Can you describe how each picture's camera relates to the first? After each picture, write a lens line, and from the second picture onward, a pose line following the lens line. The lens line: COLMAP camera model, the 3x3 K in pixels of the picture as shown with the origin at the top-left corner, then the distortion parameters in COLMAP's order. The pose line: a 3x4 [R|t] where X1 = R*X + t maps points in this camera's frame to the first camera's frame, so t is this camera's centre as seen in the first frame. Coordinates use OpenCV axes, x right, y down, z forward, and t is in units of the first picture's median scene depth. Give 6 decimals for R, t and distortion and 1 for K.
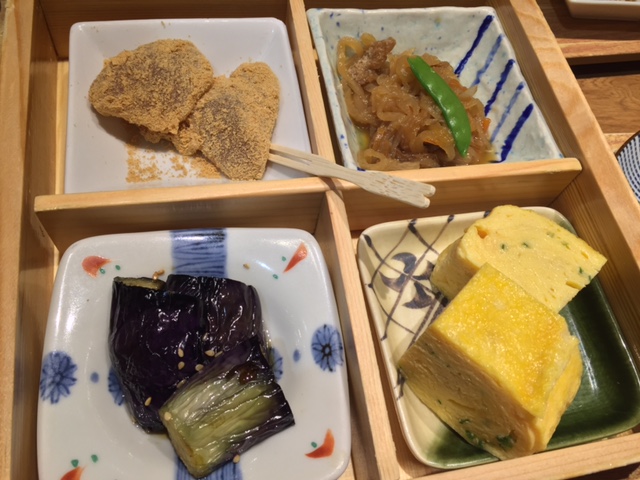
lens RADIAL K [[554.7, 0, 315.2], [0, 554.7, 237.6], [0, 0, 1]] dist [0.078093, -0.126172]
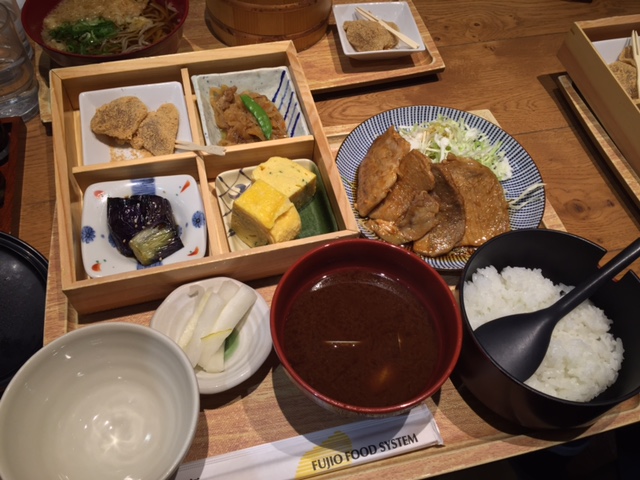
lens RADIAL K [[554.7, 0, 320.3], [0, 554.7, 239.5], [0, 0, 1]] dist [0.078093, -0.126172]
pose [[0.996001, -0.088917, 0.008758, 0.447340], [0.089140, 0.995580, -0.029583, 0.346325], [-0.006089, 0.030246, 0.999524, -1.219334]]
